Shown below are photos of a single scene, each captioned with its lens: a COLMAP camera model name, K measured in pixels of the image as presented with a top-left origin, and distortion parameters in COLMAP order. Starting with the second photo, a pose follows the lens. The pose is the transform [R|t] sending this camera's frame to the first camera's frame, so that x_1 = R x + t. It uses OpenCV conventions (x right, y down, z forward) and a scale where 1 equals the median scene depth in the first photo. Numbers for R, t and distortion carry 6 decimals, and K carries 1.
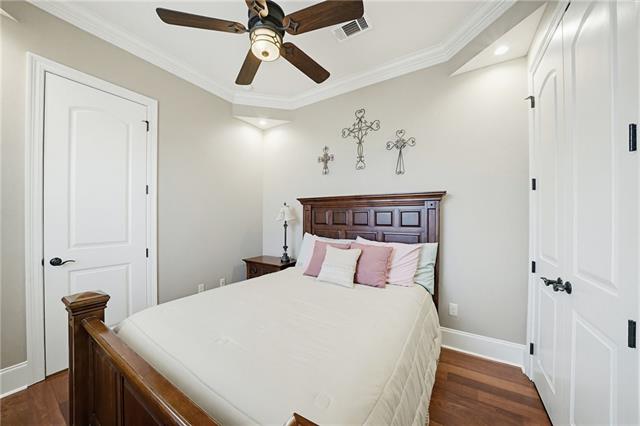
lens RADIAL K [[225.0, 0, 320.5], [0, 225.0, 214.5], [0, 0, 1]] dist [-0.018402, 0.000182]
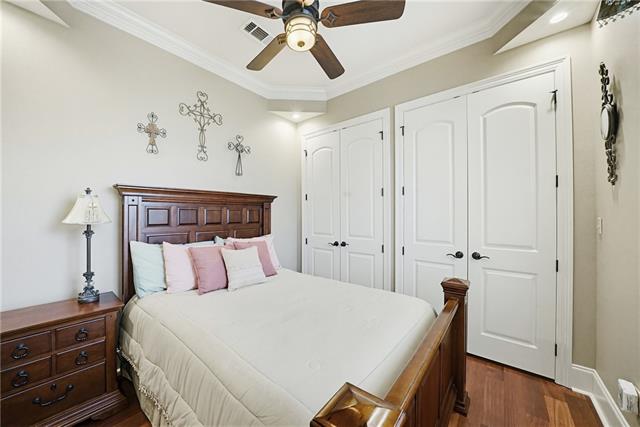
lens RADIAL K [[225.0, 0, 320.5], [0, 225.0, 215.0], [0, 0, 1]] dist [-0.018402, 0.000182]
pose [[0.128638, -0.005891, 0.991674, -0.625297], [-0.009105, 0.999933, 0.007122, -0.000235], [-0.991650, -0.009945, 0.128576, 0.427557]]
